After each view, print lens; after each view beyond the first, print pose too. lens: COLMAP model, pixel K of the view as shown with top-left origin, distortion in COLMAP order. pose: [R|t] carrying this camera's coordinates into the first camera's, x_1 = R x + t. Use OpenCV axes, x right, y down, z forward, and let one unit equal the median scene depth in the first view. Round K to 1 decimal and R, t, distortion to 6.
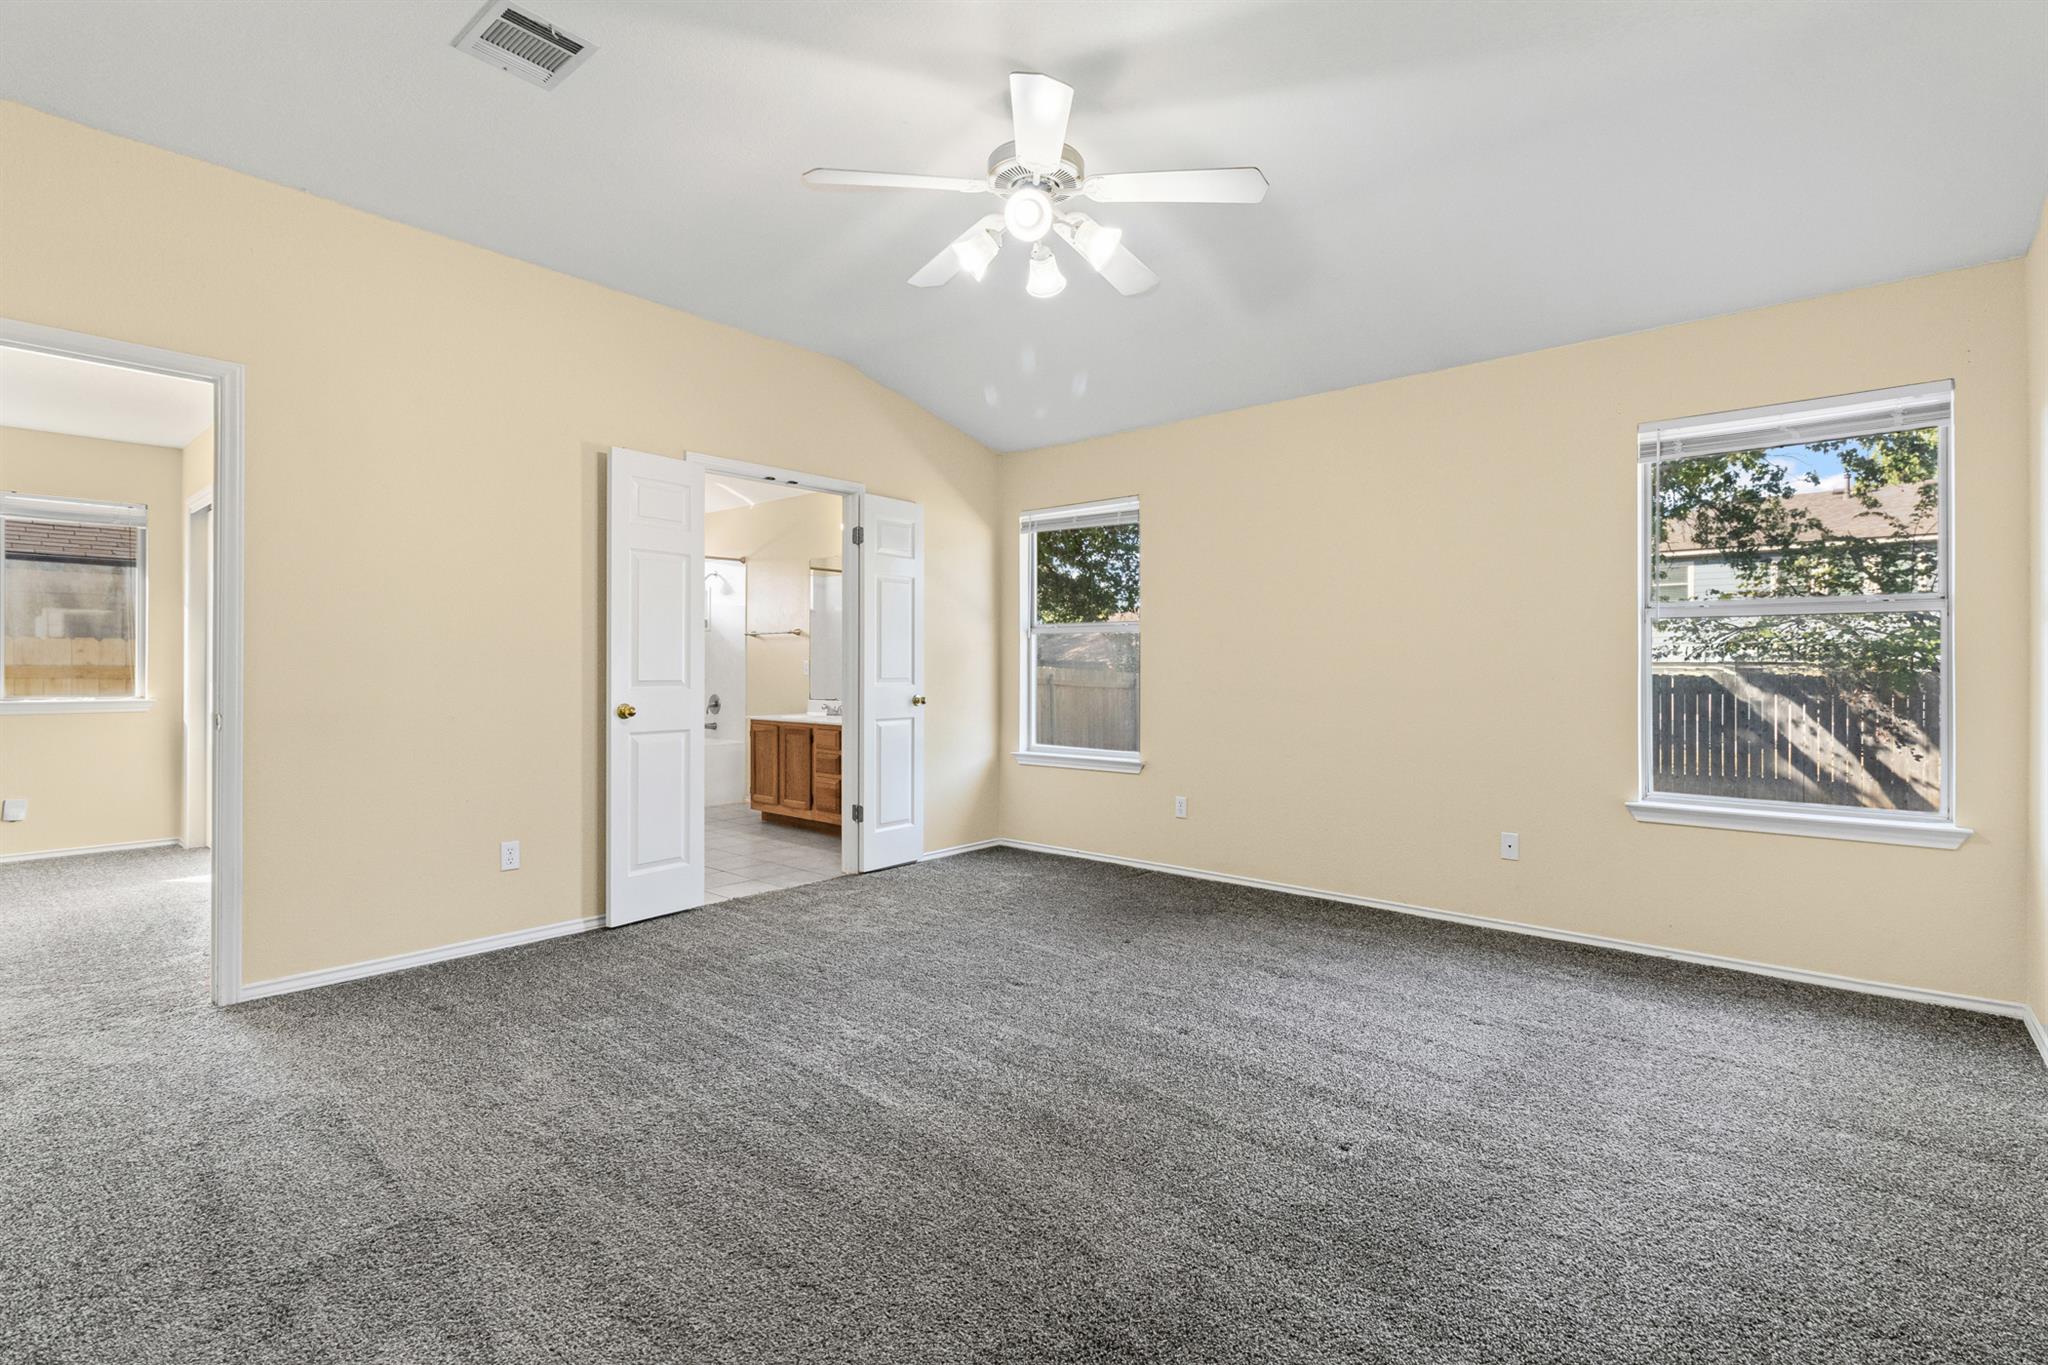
lens RADIAL K [[947.8, 0, 982.4], [0, 947.8, 663.9], [0, 0, 1]] dist [-0.001392, 0.001599]
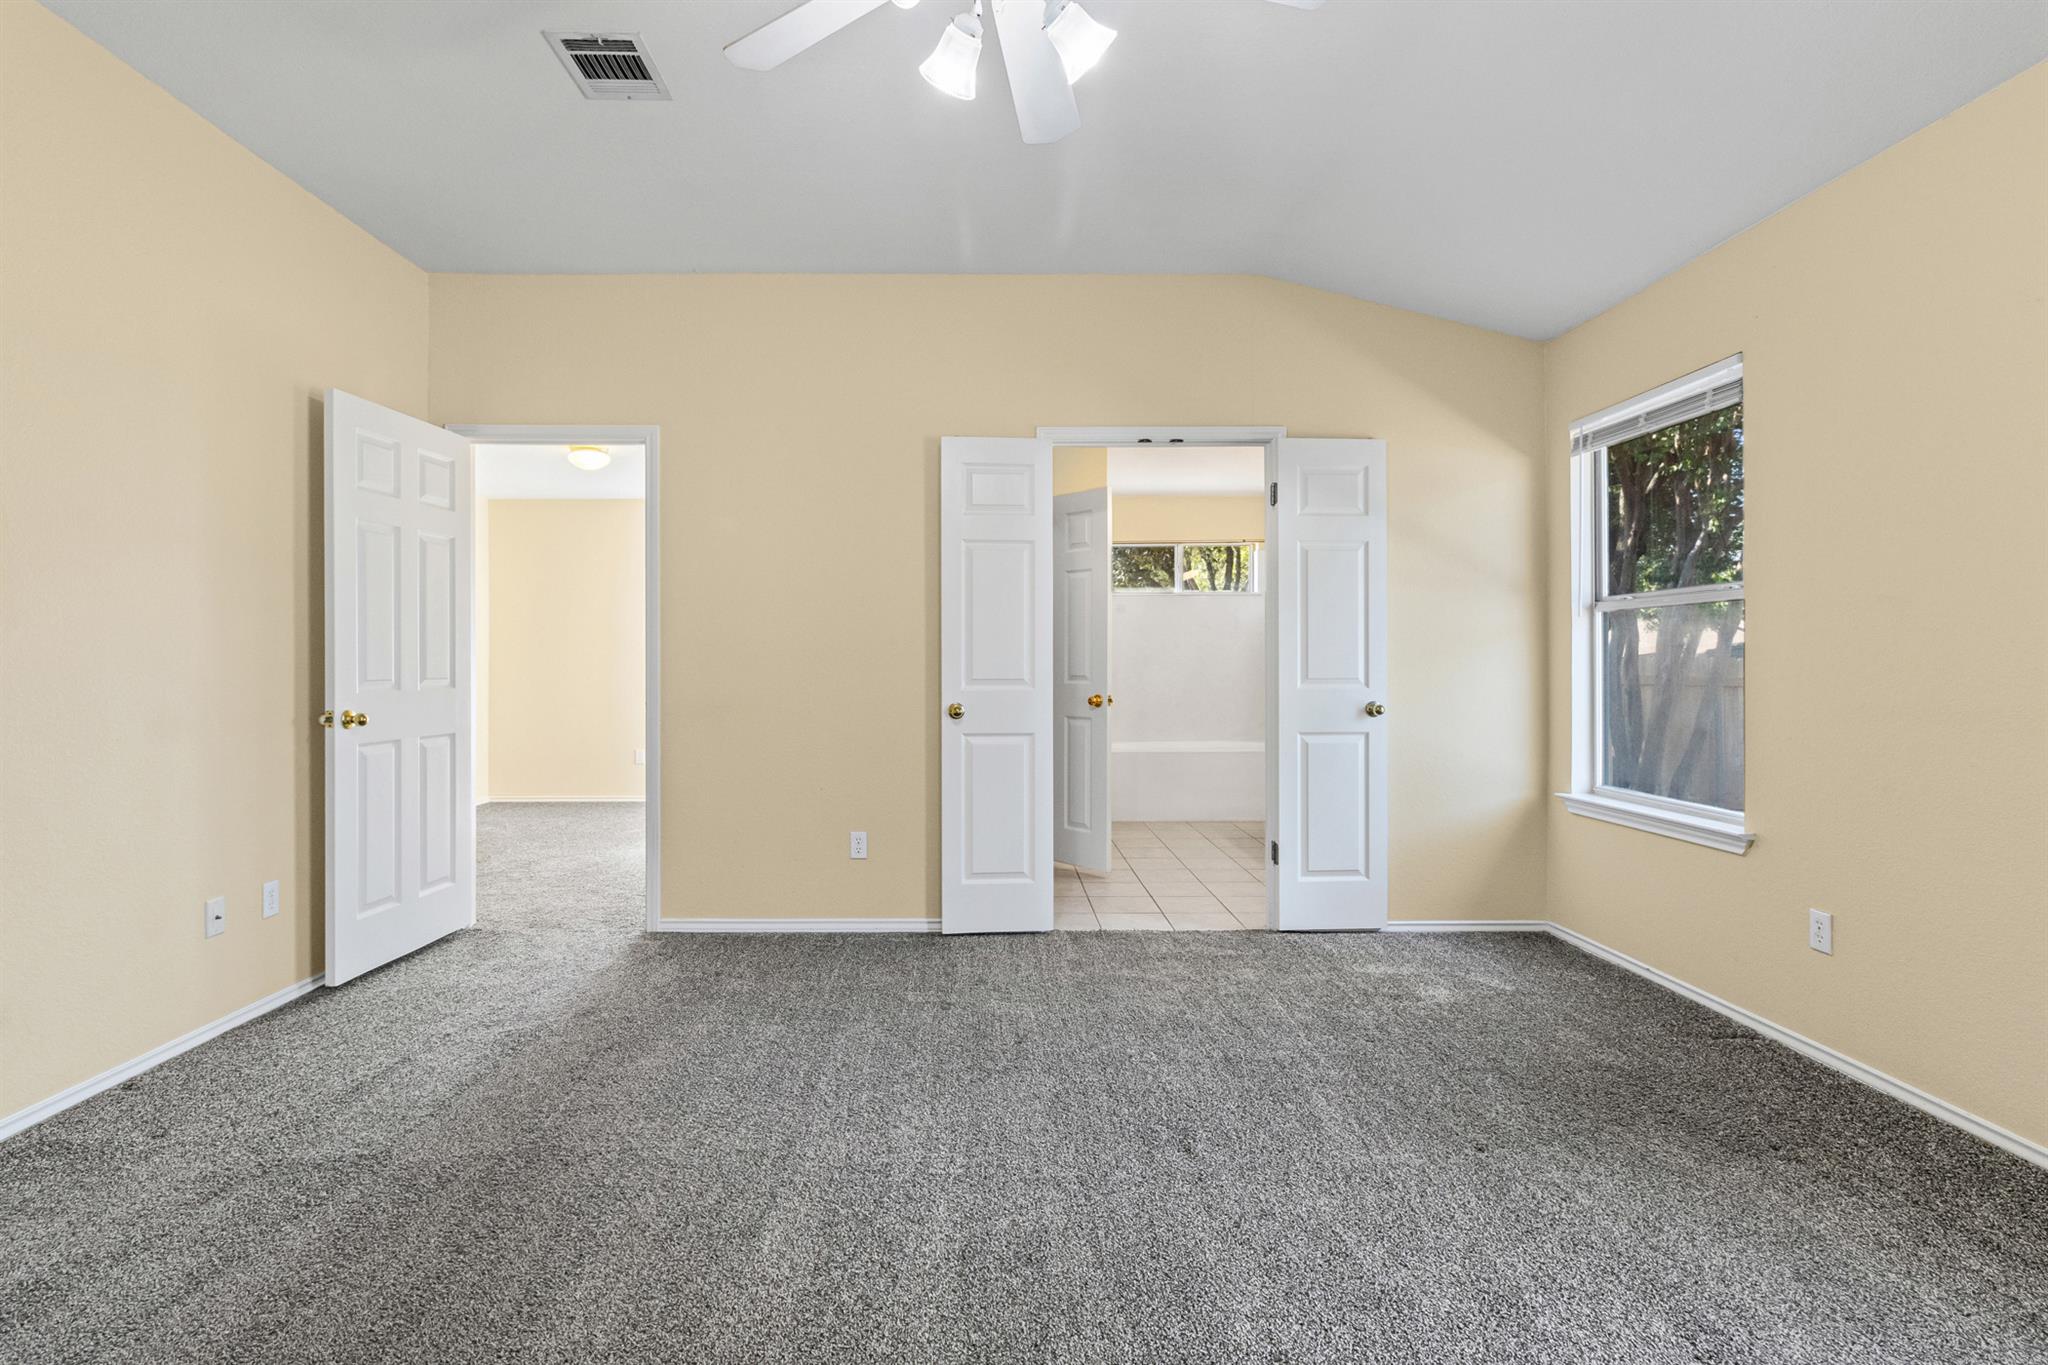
lens RADIAL K [[947.8, 0, 1017.4], [0, 947.8, 665.1], [0, 0, 1]] dist [-0.001392, 0.001599]
pose [[0.670694, -0.001455, -0.741732, 0.299954], [0.006436, 0.999972, 0.003857, -0.000094], [0.741706, -0.007360, 0.670685, 0.322773]]
